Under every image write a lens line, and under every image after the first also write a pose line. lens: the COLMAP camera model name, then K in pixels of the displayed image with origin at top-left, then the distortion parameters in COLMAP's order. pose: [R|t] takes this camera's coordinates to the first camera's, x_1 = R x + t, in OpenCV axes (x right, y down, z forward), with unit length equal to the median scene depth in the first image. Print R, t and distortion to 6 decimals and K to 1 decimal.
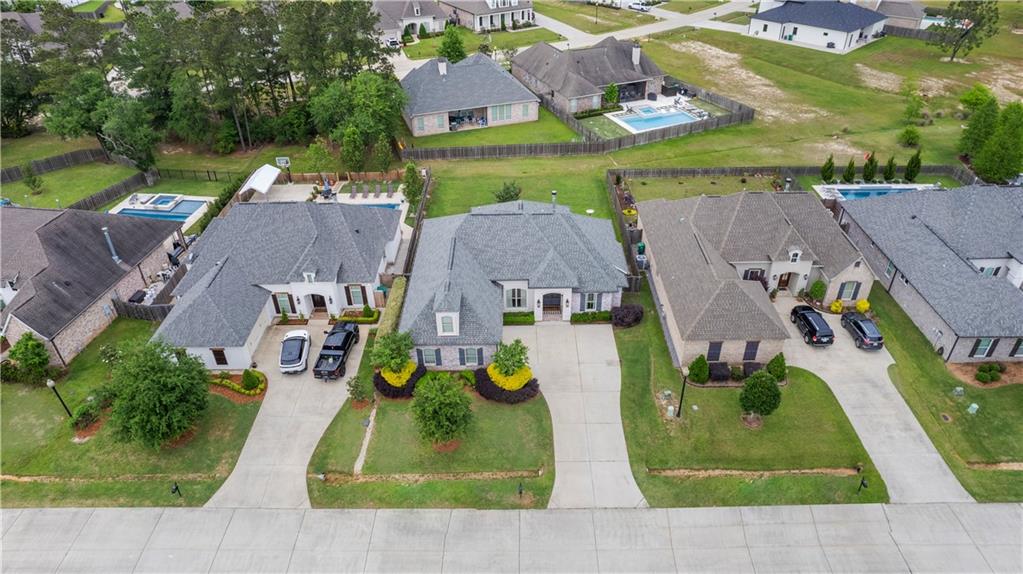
lens RADIAL K [[652.9, 0, 511.5], [0, 652.9, 287.0], [0, 0, 1]] dist [-0.062353, 0.032956]
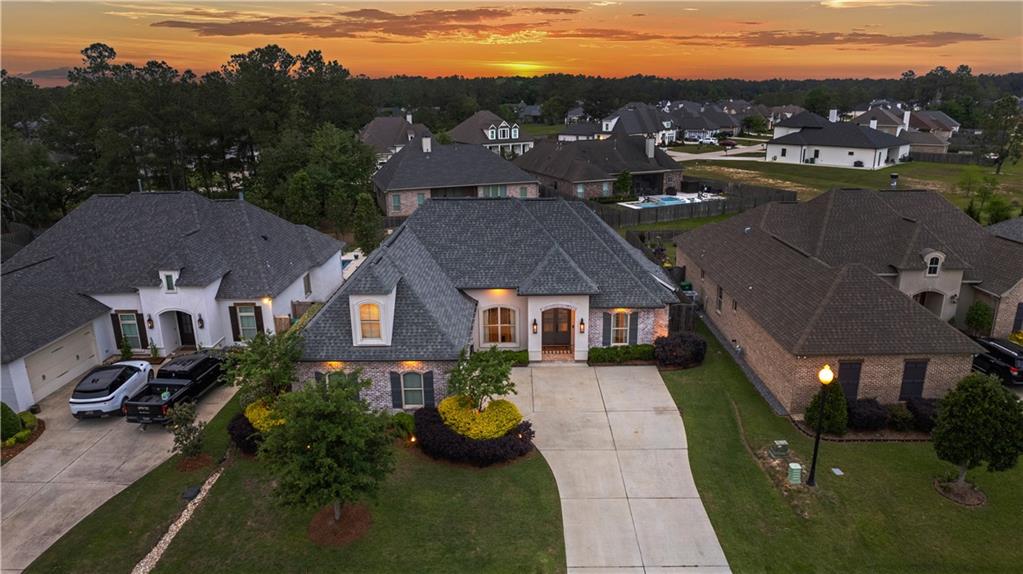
lens RADIAL K [[652.9, 0, 511.5], [0, 652.9, 287.0], [0, 0, 1]] dist [-0.062353, 0.032956]
pose [[0.999943, 0.005485, -0.009146, 0.024784], [-0.008032, 0.951516, -0.307494, 0.175827], [0.007016, 0.307550, 0.951506, 0.403724]]
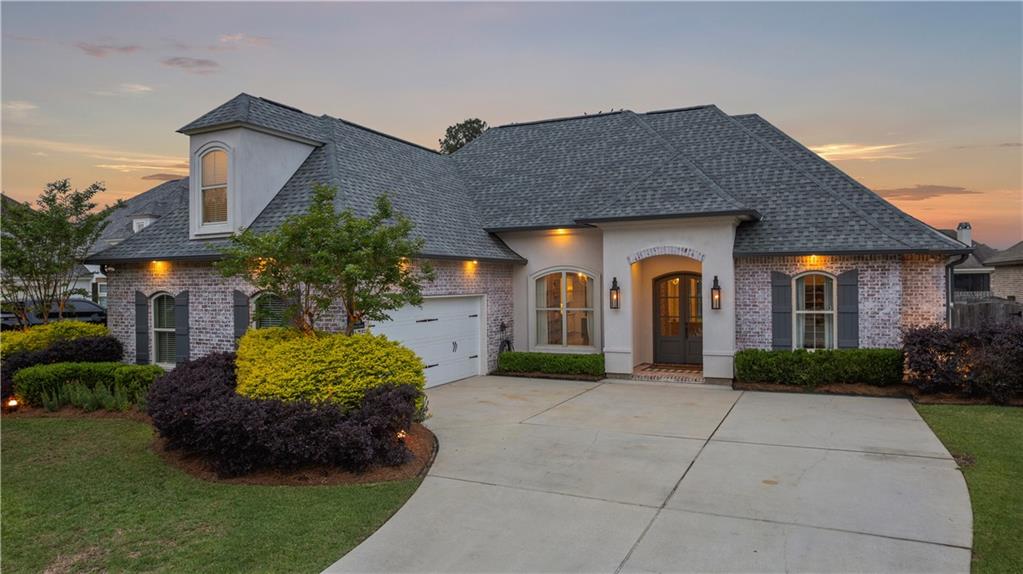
lens RADIAL K [[652.9, 0, 511.5], [0, 652.9, 287.0], [0, 0, 1]] dist [-0.062353, 0.032956]
pose [[0.900380, 0.007848, -0.435034, 0.125220], [-0.250435, 0.826964, -0.503401, 0.178814], [0.355807, 0.562200, 0.746547, 0.755234]]
